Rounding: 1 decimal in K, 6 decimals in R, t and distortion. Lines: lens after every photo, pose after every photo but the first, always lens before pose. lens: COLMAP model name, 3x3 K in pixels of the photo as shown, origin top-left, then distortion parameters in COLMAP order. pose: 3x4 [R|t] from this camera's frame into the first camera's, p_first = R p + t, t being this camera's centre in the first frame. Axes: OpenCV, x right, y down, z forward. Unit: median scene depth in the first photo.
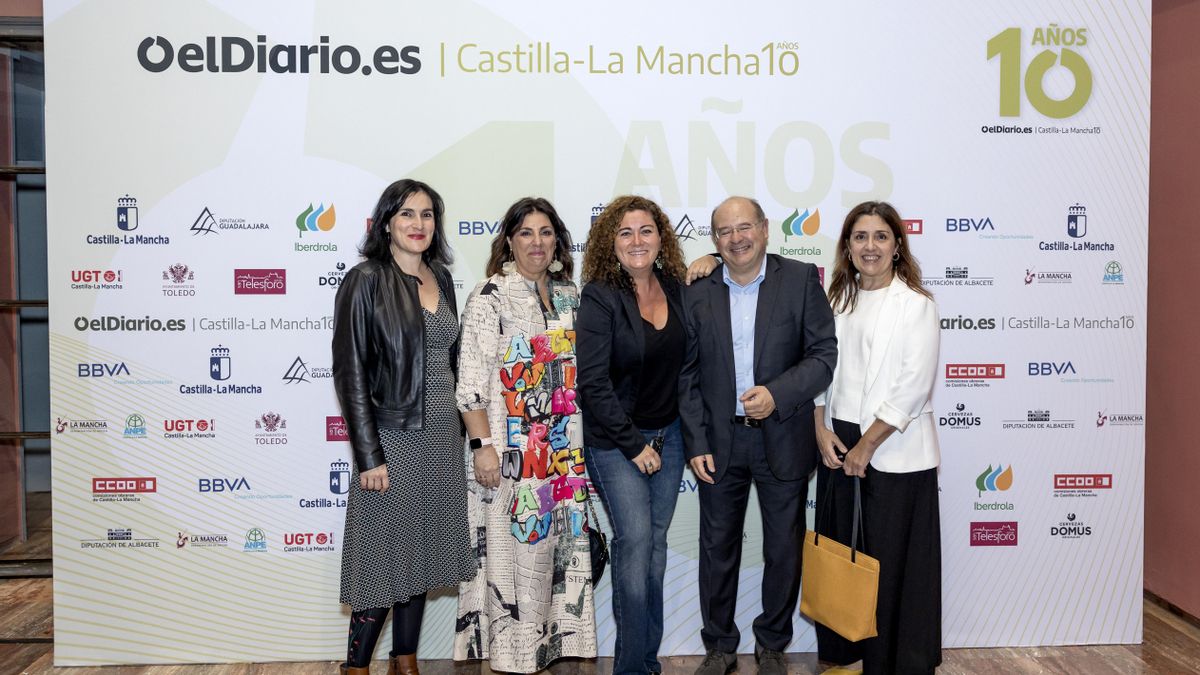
lens RADIAL K [[973.2, 0, 607.0], [0, 973.2, 321.9], [0, 0, 1]] dist [-0.004539, 0.005486]
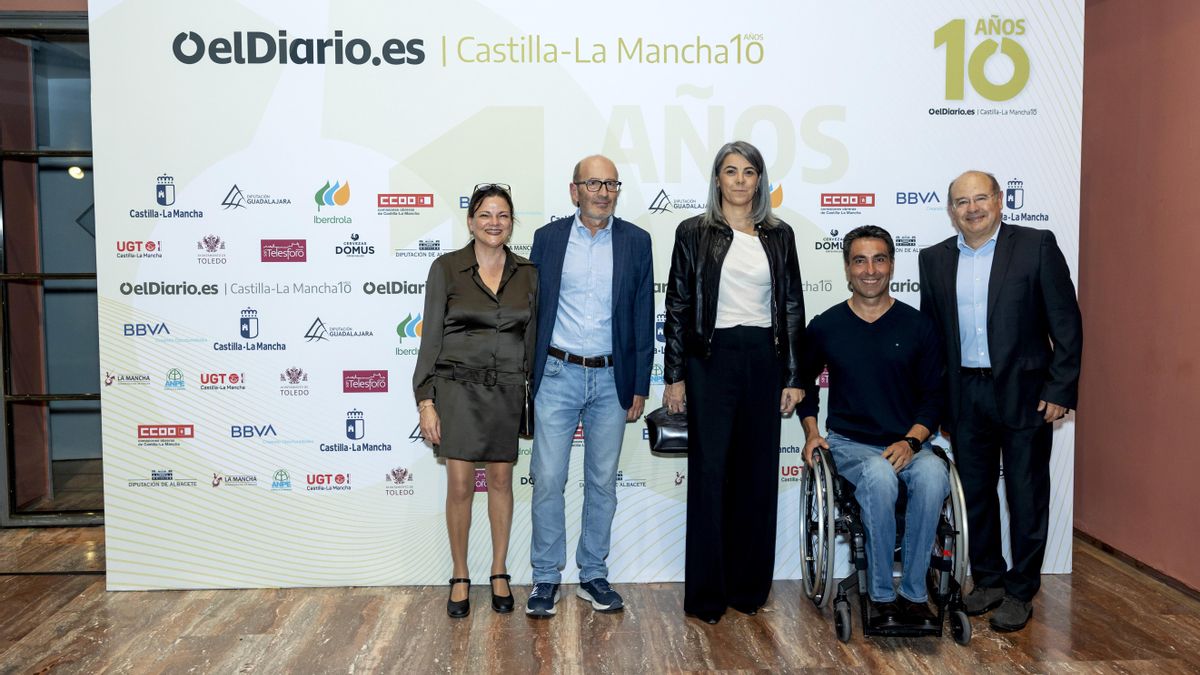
lens RADIAL K [[987.7, 0, 591.3], [0, 987.7, 332.0], [0, 0, 1]] dist [-0.000565, 0.007956]
pose [[0.999964, -0.002599, -0.008048, 0.008511], [0.002840, 0.999546, 0.029998, 0.019244], [0.007966, -0.030020, 0.999518, -0.142431]]
